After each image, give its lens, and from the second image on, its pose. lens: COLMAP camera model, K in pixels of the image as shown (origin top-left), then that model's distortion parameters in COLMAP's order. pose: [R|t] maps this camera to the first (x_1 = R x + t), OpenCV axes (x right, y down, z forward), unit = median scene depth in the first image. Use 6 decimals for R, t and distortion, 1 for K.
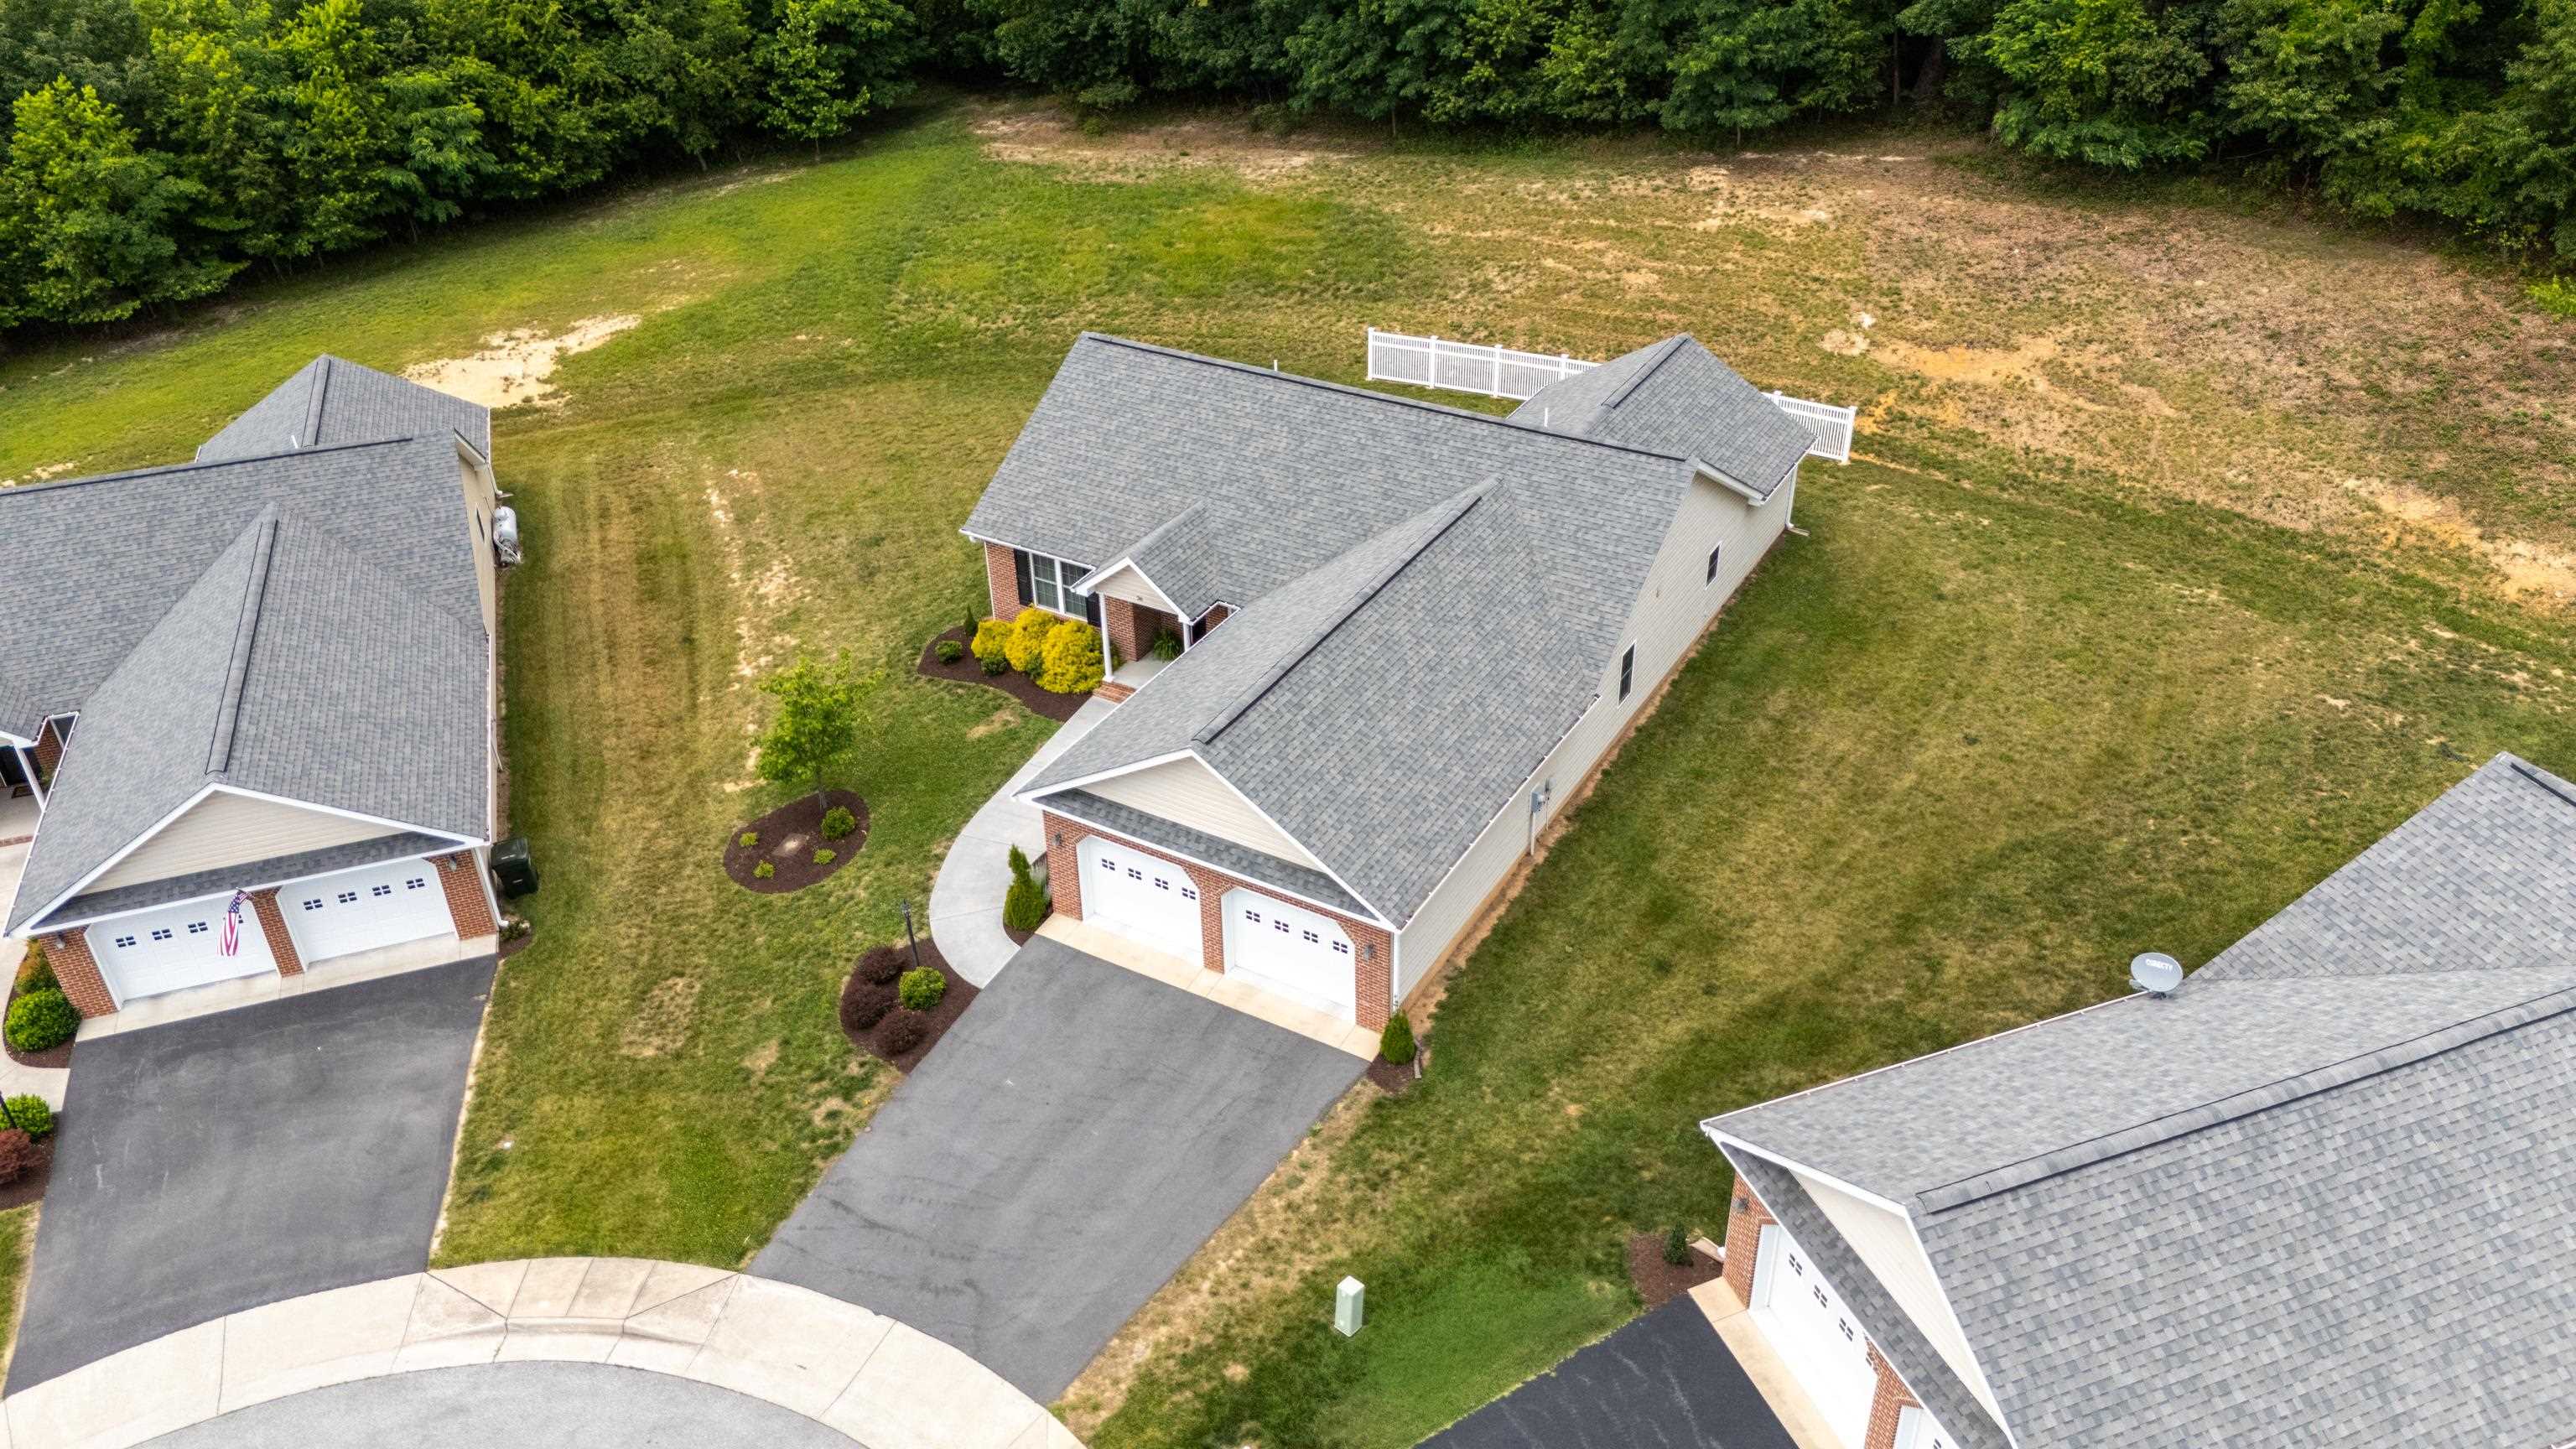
lens RADIAL K [[1901.0, 0, 1289.2], [0, 1901.0, 731.7], [0, 0, 1]] dist [0.068899, -0.062918]
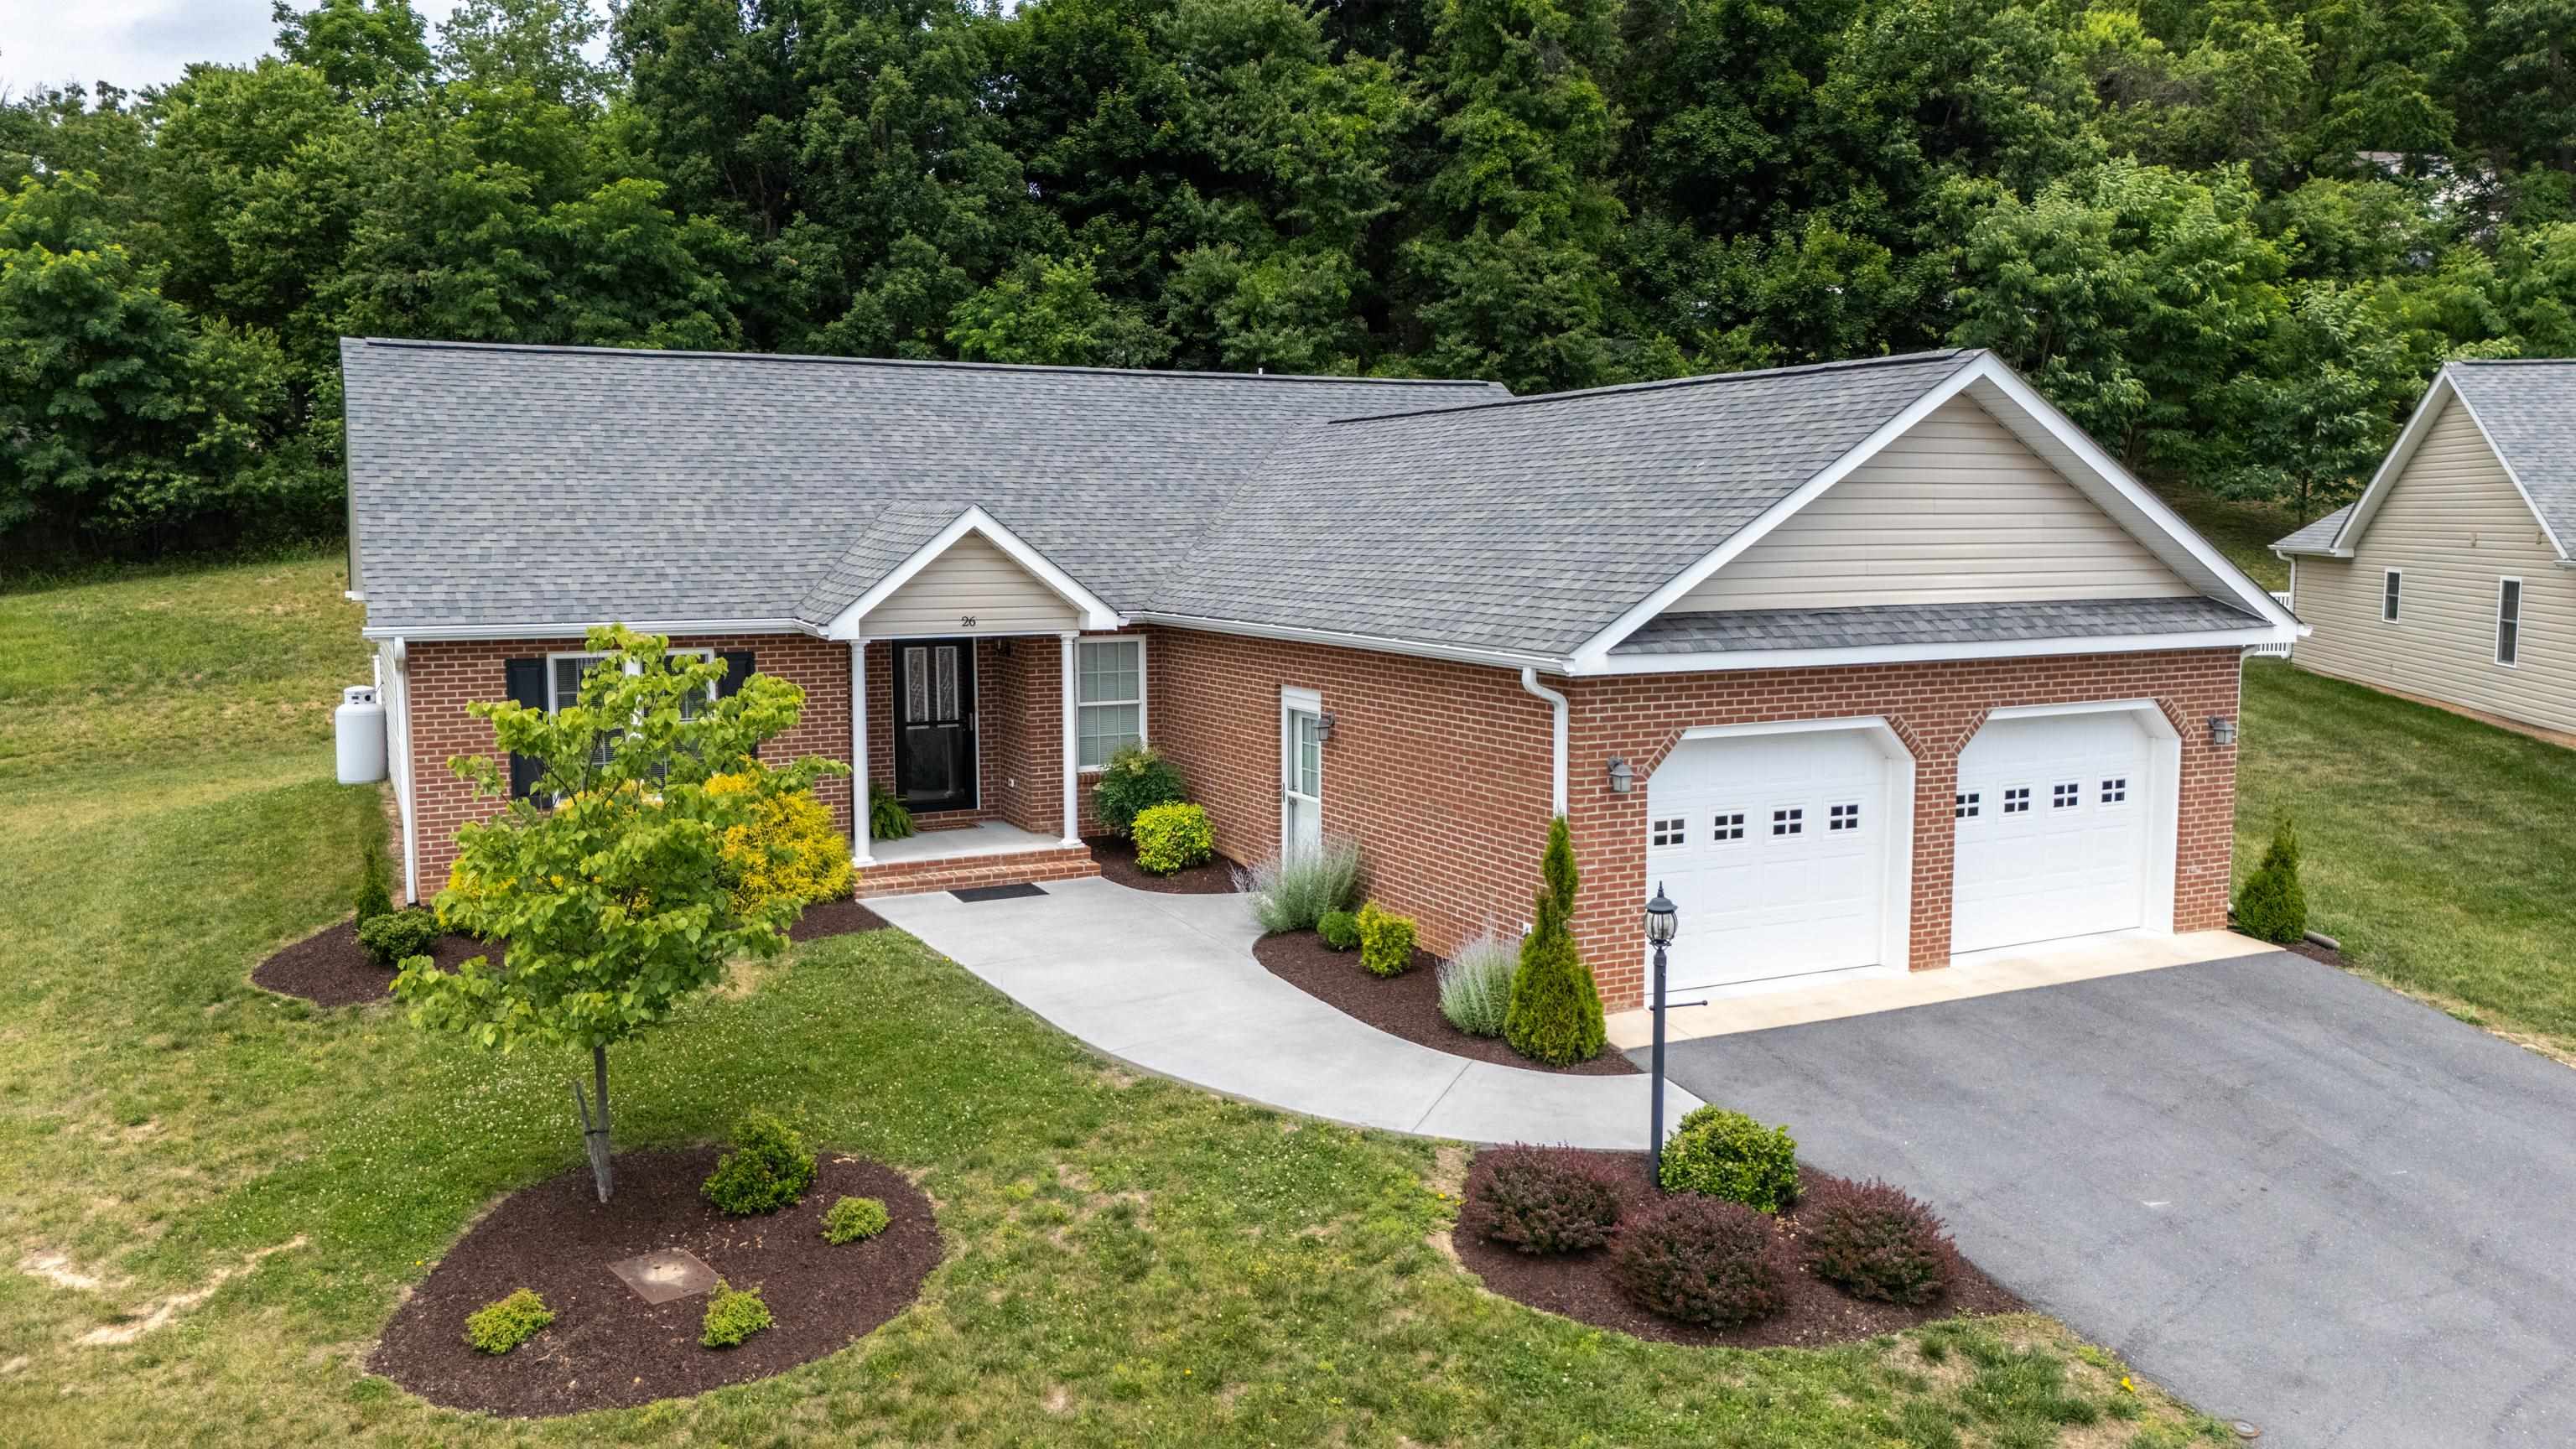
lens RADIAL K [[1901.0, 0, 1289.2], [0, 1901.0, 731.7], [0, 0, 1]] dist [0.068899, -0.062918]
pose [[0.542076, -0.074851, 0.836989, -0.362532], [0.448765, 0.867887, -0.213028, 0.075002], [-0.710467, 0.491089, 0.504052, 0.602803]]
